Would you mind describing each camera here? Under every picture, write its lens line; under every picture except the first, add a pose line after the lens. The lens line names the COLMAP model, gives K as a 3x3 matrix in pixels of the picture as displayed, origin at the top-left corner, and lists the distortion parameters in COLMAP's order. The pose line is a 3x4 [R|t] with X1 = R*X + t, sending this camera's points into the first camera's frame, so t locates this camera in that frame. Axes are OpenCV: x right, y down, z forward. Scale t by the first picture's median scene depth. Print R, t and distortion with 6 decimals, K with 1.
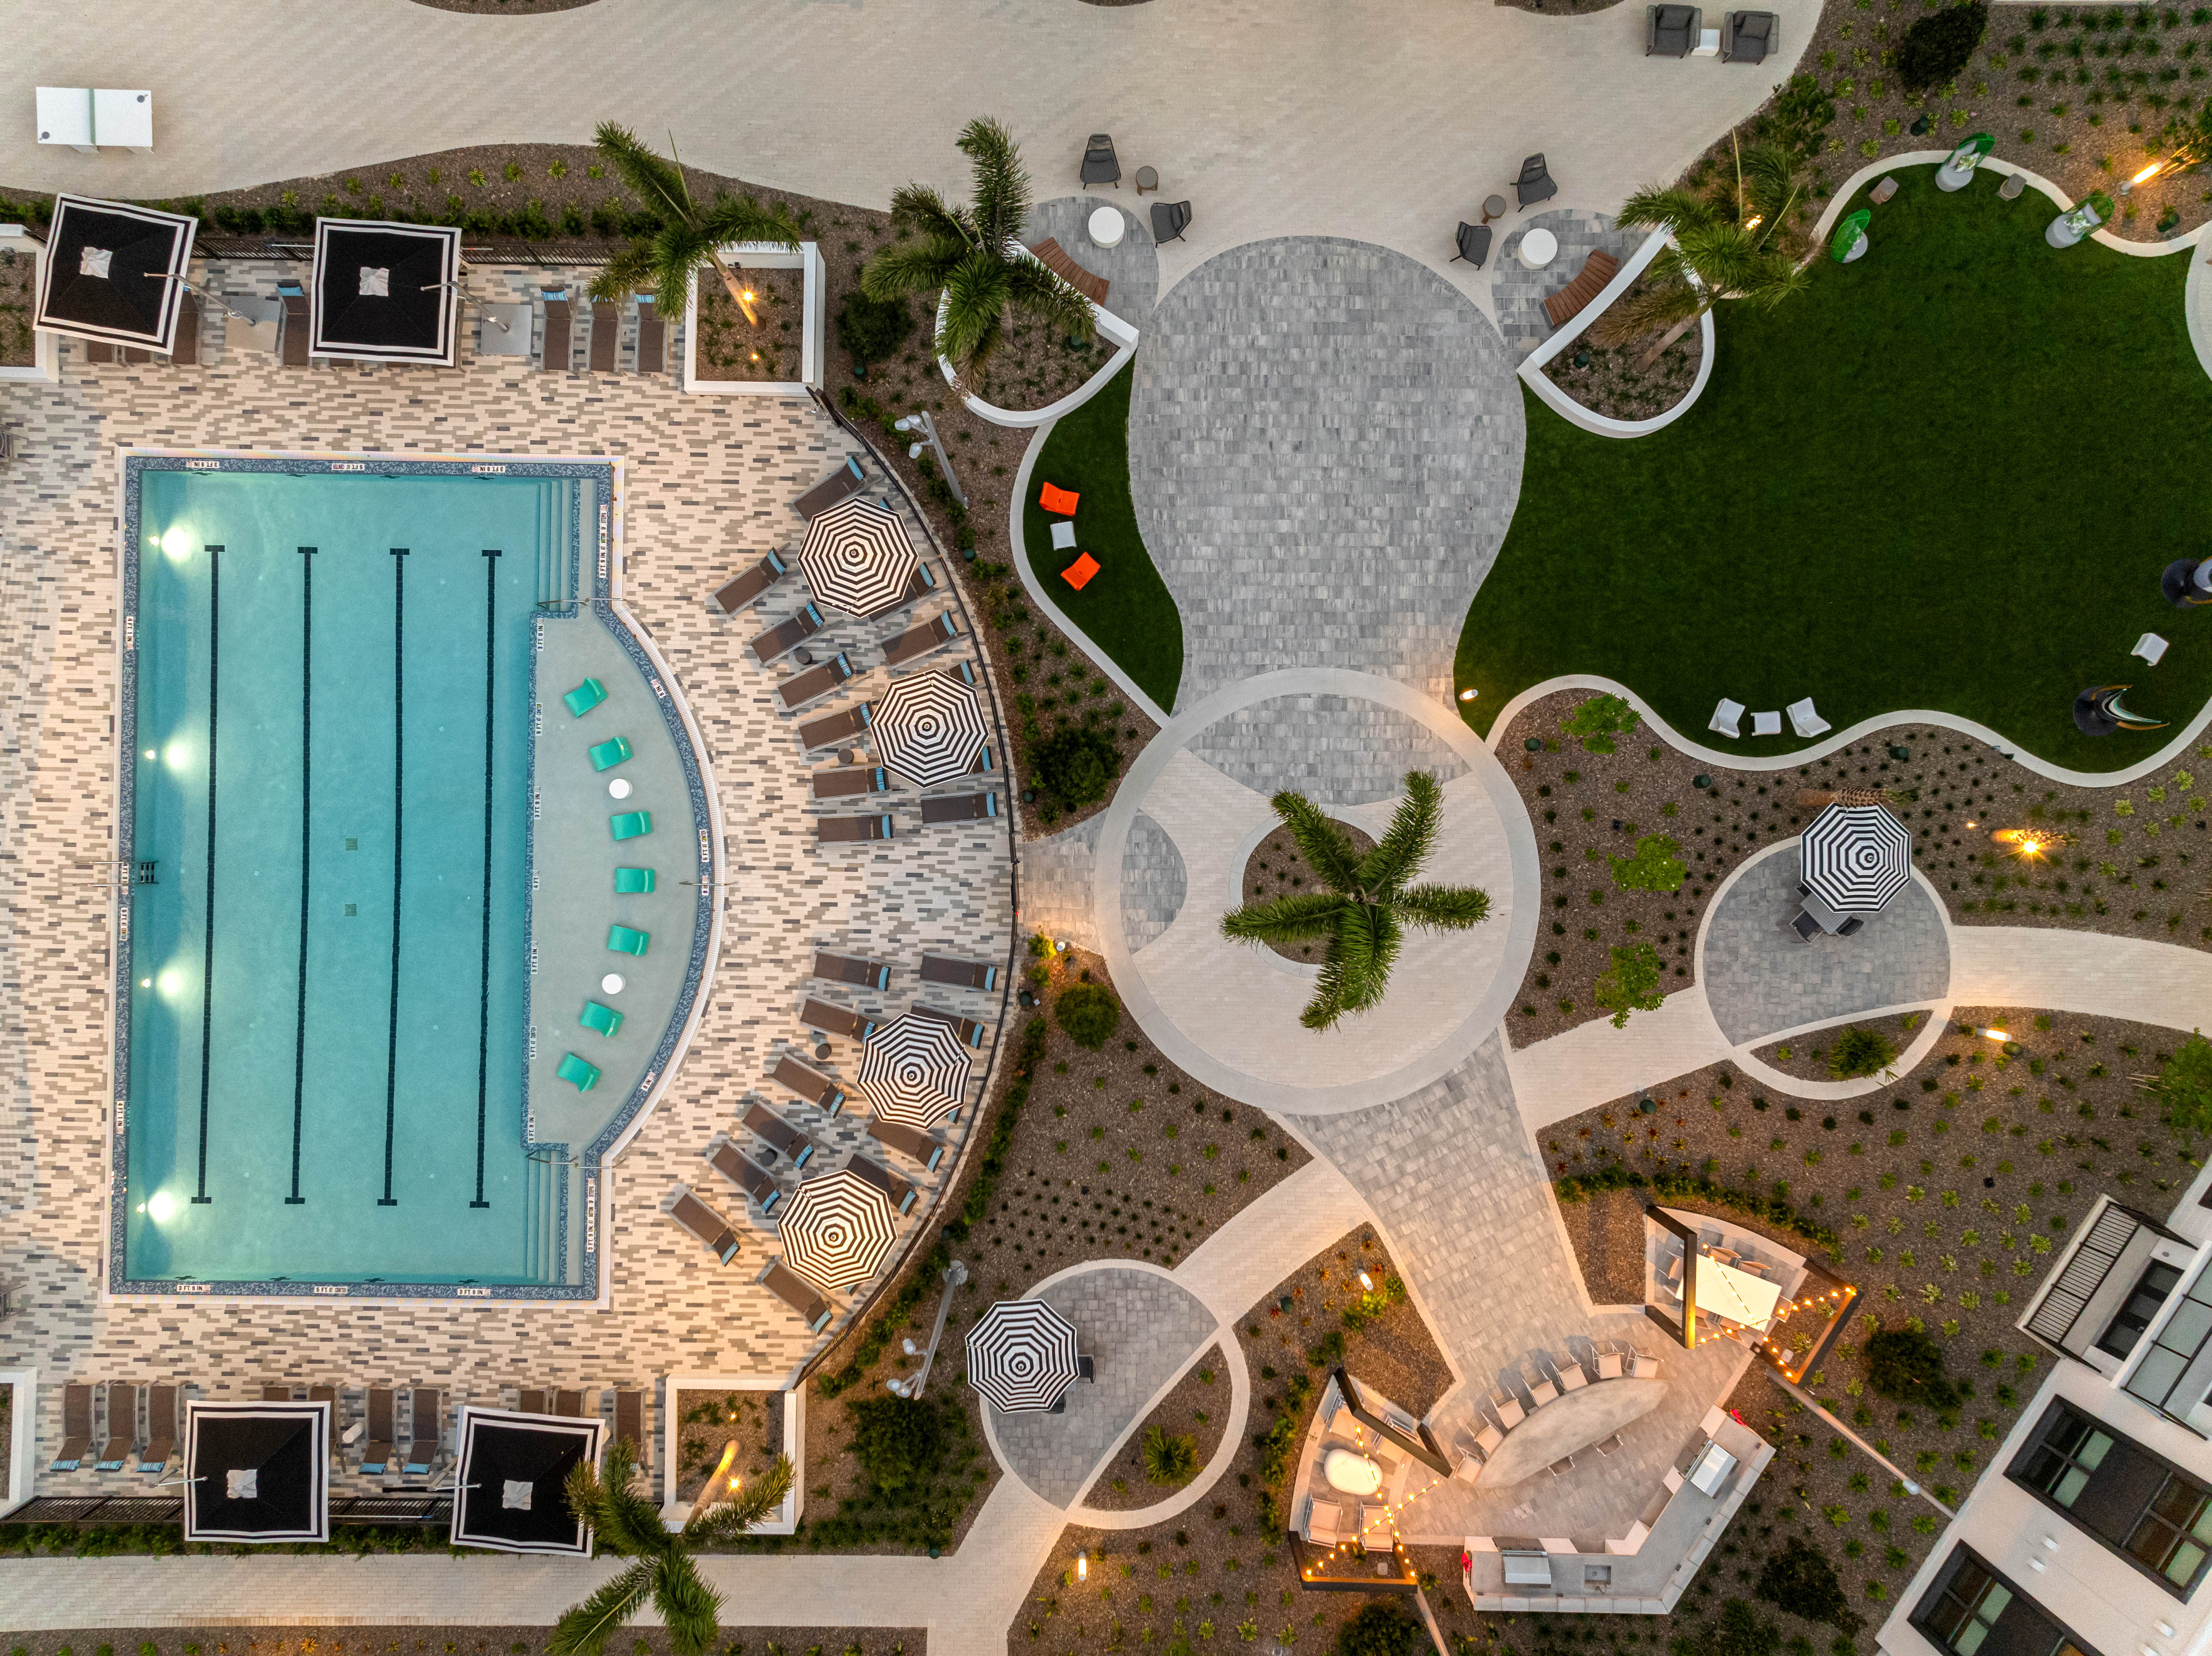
lens RADIAL K [[1546.9, 0, 1100.1], [0, 1546.9, 816.9], [0, 0, 1]] dist [0.003041, -0.010480]
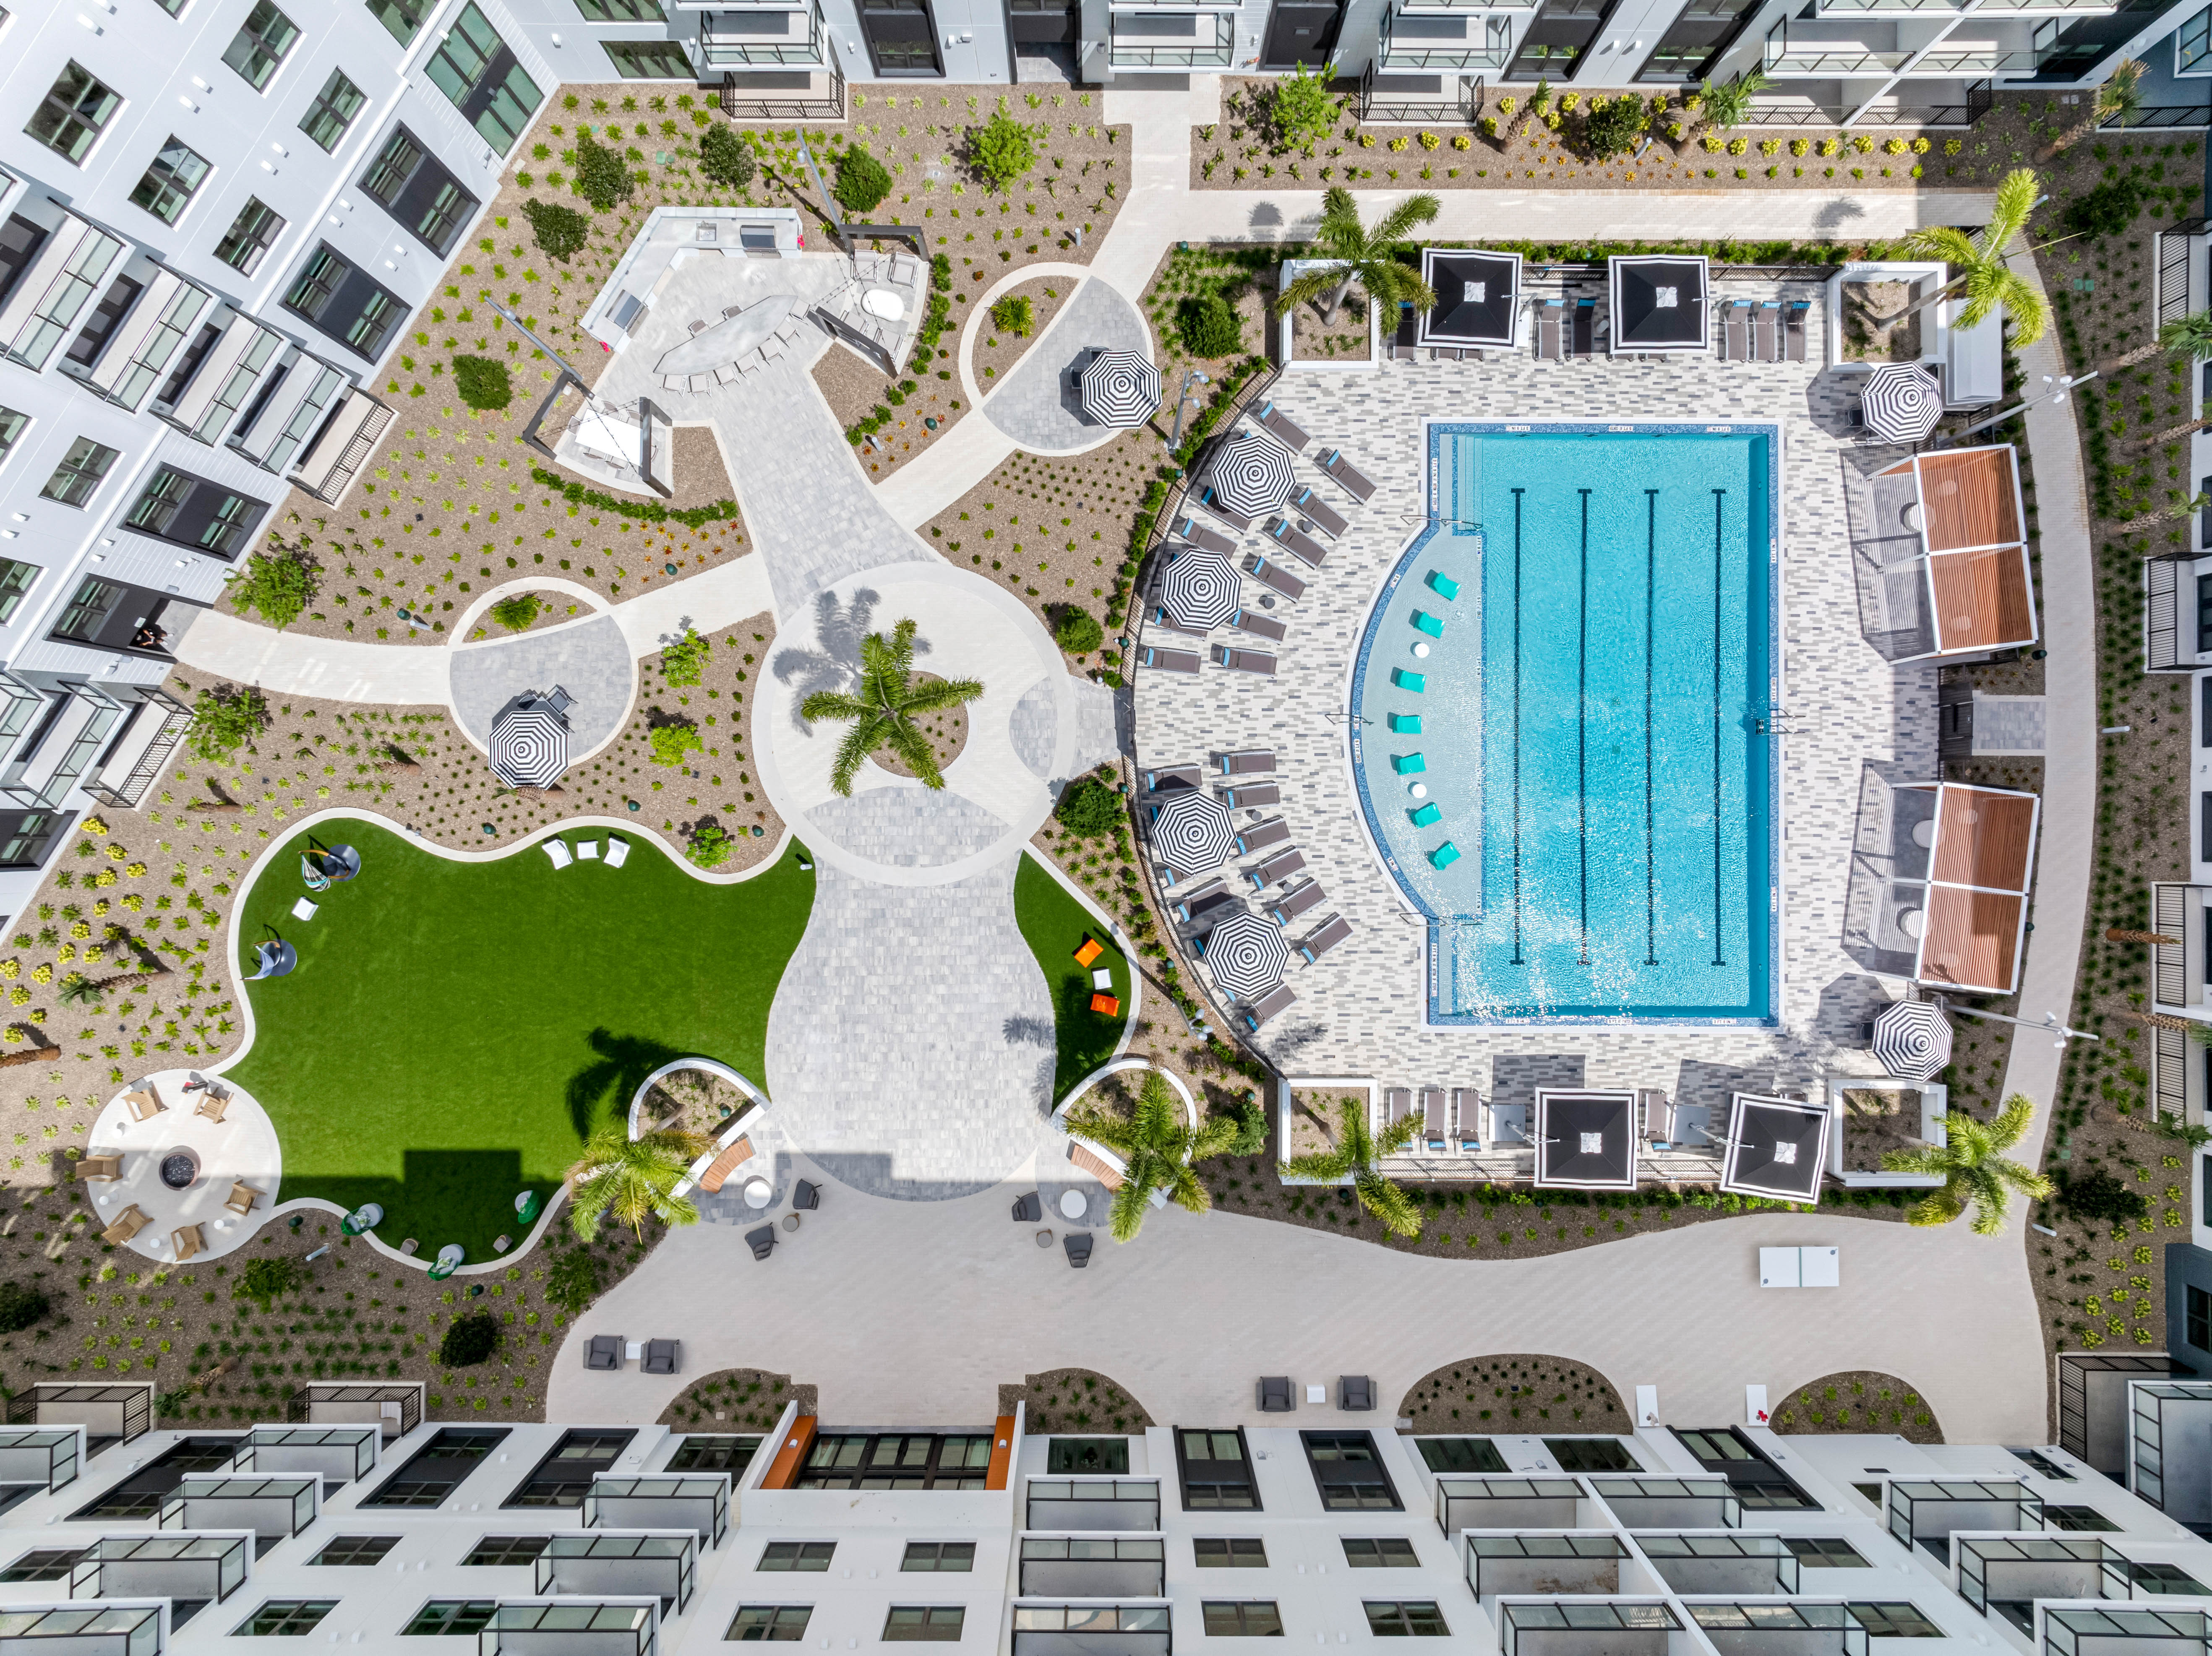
lens RADIAL K [[1546.9, 0, 1111.5], [0, 1546.9, 818.4], [0, 0, 1]] dist [0.003041, -0.010480]
pose [[-0.999810, 0.012982, -0.014524, -0.014231], [-0.013192, -0.999809, 0.014439, -0.058433], [-0.014334, 0.014628, 0.999790, -0.378853]]
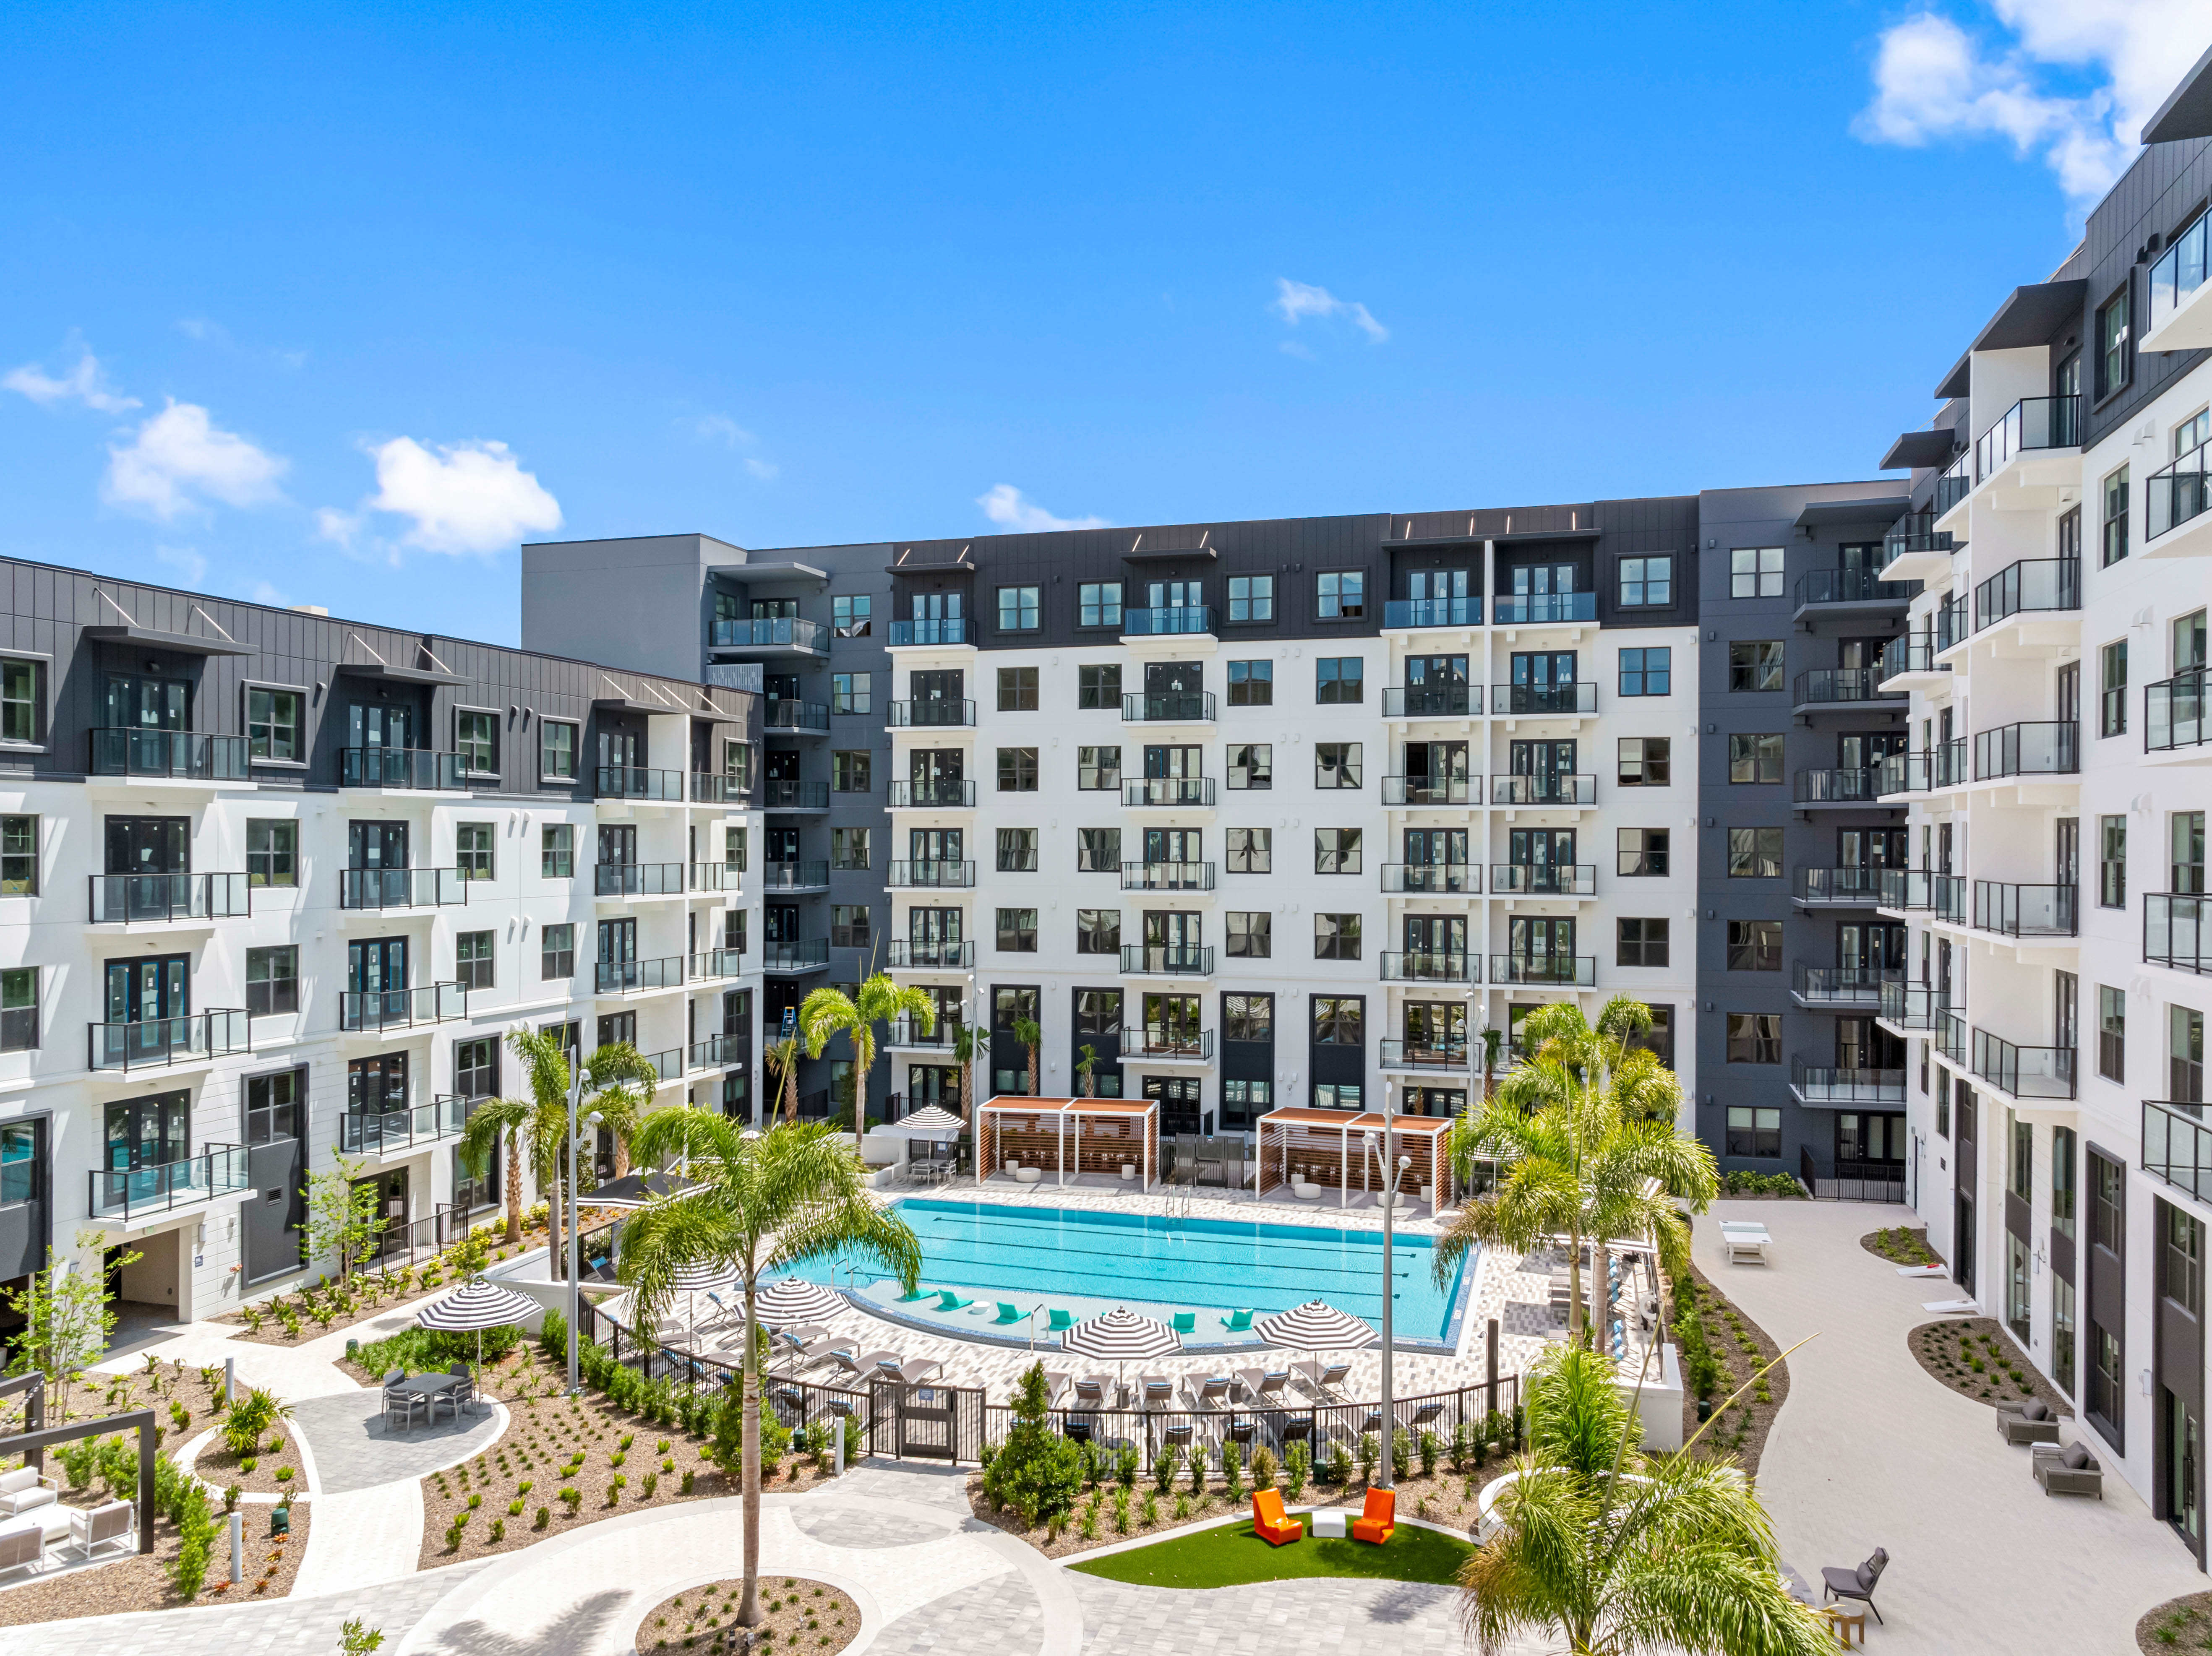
lens RADIAL K [[1546.9, 0, 1112.0], [0, 1546.9, 922.9], [0, 0, 1]] dist [0.003041, -0.010480]
pose [[-0.267760, 0.039293, -0.962684, 0.730499], [-0.963465, -0.004350, 0.267799, -0.283023], [0.006335, 0.999218, 0.039022, 0.672887]]
